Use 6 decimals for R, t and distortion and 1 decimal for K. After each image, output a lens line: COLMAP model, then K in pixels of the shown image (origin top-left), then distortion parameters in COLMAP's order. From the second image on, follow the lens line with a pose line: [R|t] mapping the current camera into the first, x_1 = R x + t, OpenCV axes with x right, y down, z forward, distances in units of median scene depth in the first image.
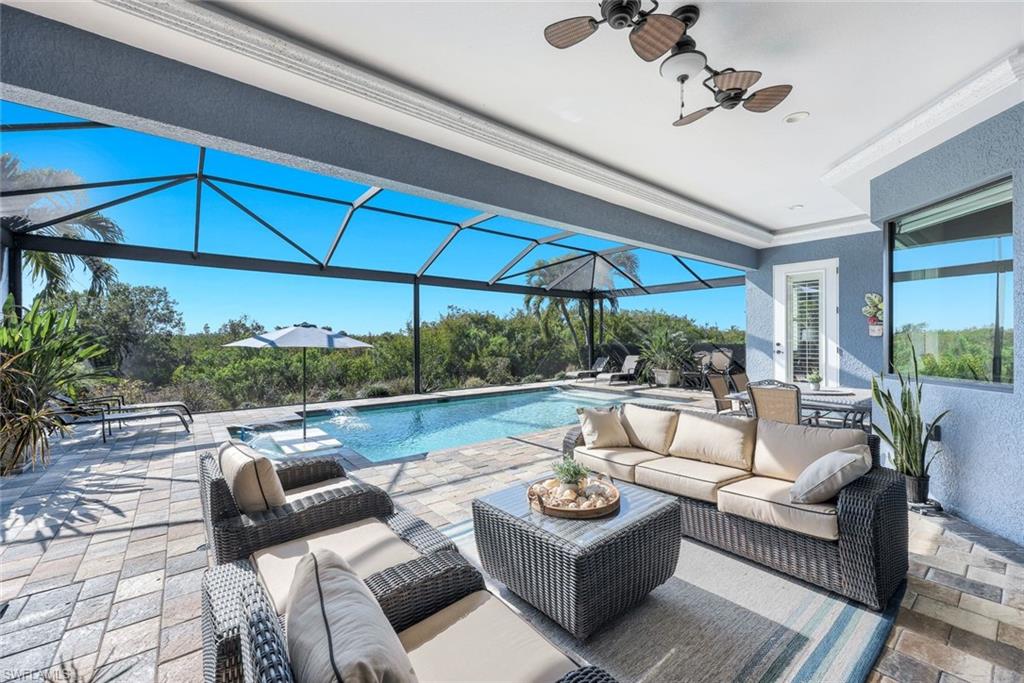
lens RADIAL K [[418.7, 0, 512.0], [0, 418.7, 341.5], [0, 0, 1]] dist [-0.001107, -0.000107]
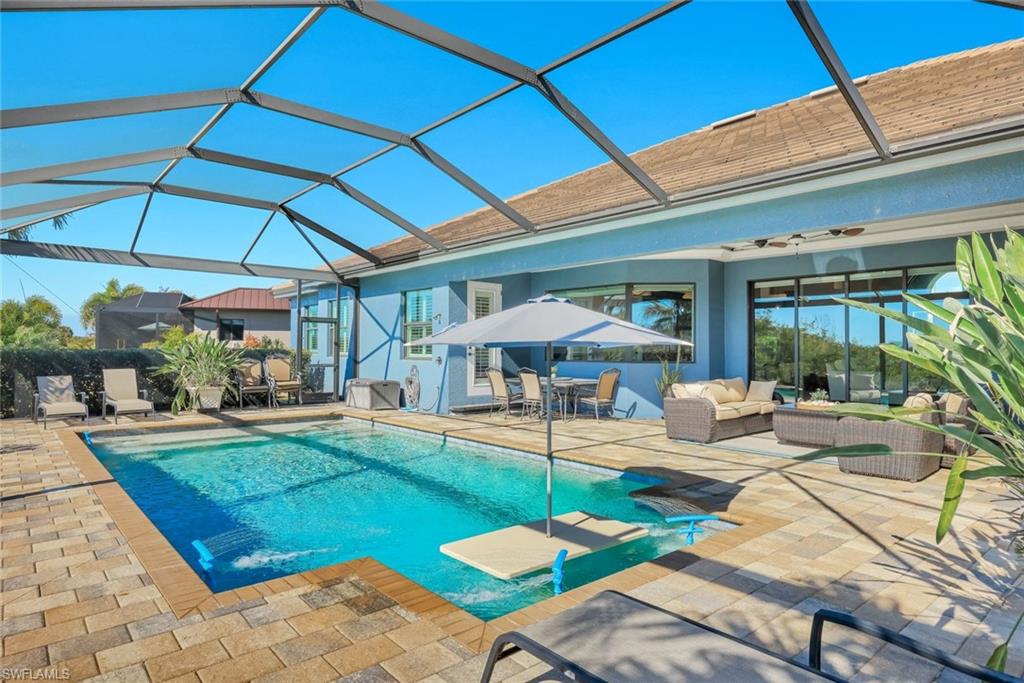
lens RADIAL K [[586.6, 0, 512.0], [0, 586.6, 341.5], [0, 0, 1]] dist [0.002630, -0.000001]
pose [[-0.030374, 0.014697, 0.999431, -0.669077], [0.000285, 0.999892, -0.014696, 0.009301], [-0.999539, -0.000162, -0.030375, 0.607597]]
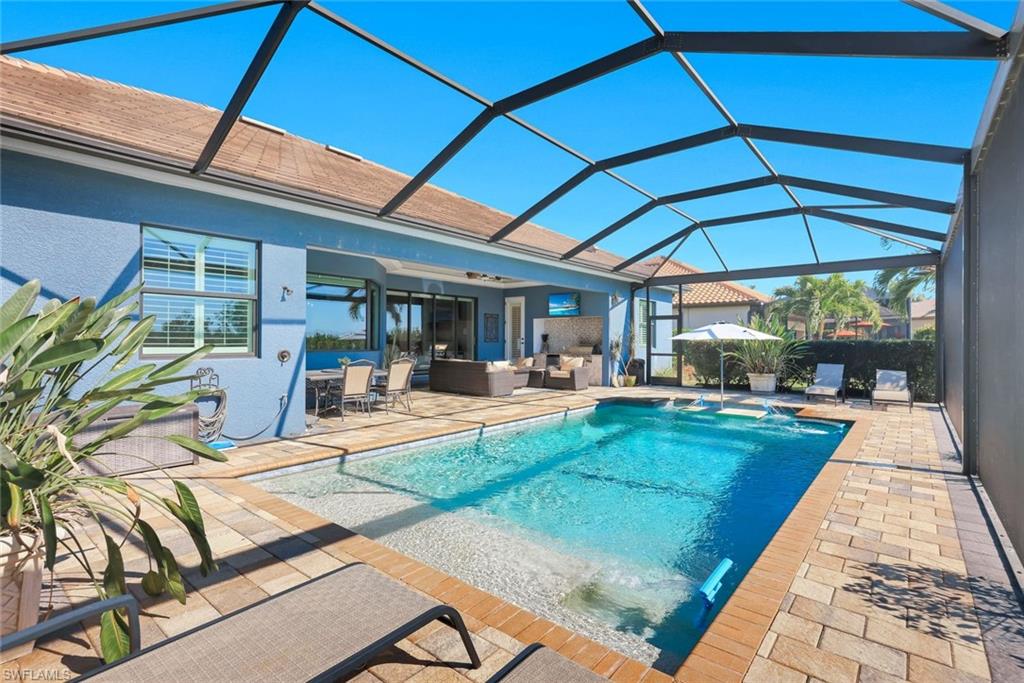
lens RADIAL K [[486.2, 0, 512.0], [0, 486.2, 341.5], [0, 0, 1]] dist [-0.001053, -0.000155]
pose [[-0.981014, -0.002444, -0.193923, 0.251142], [-0.004206, 0.999954, 0.008677, 0.003605], [0.193892, 0.009328, -0.980978, 1.345357]]
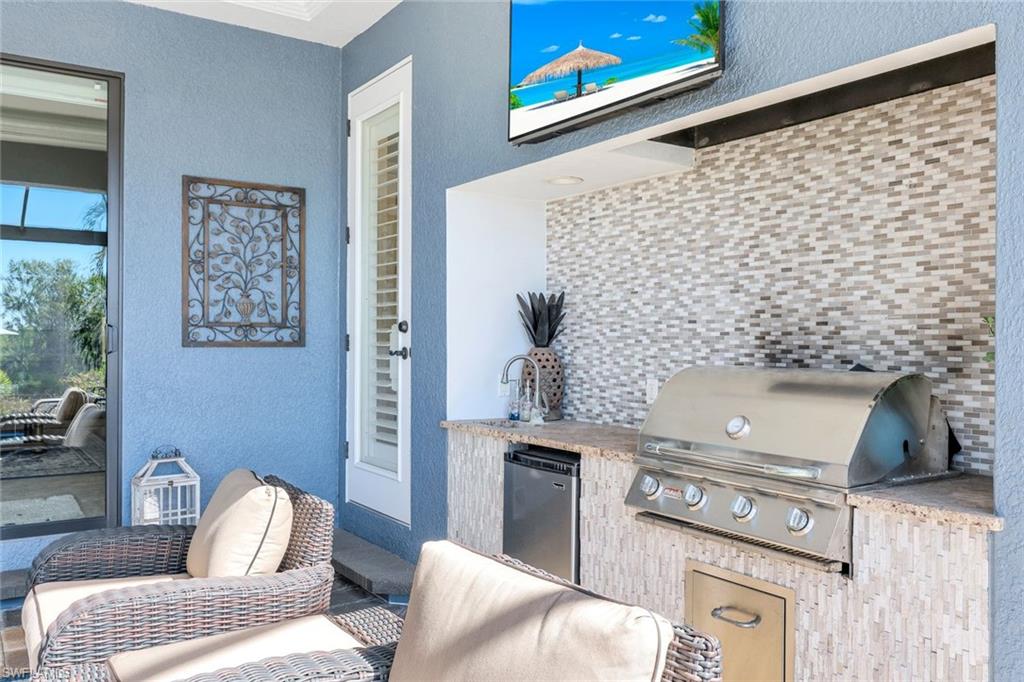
lens RADIAL K [[828.4, 0, 512.0], [0, 828.4, 341.0], [0, 0, 1]] dist [0.001029, 0.000902]
pose [[-0.996395, -0.003285, 0.084766, -0.132644], [-0.002958, 0.999988, 0.003990, 0.012853], [-0.084778, 0.003725, -0.996393, 0.347571]]
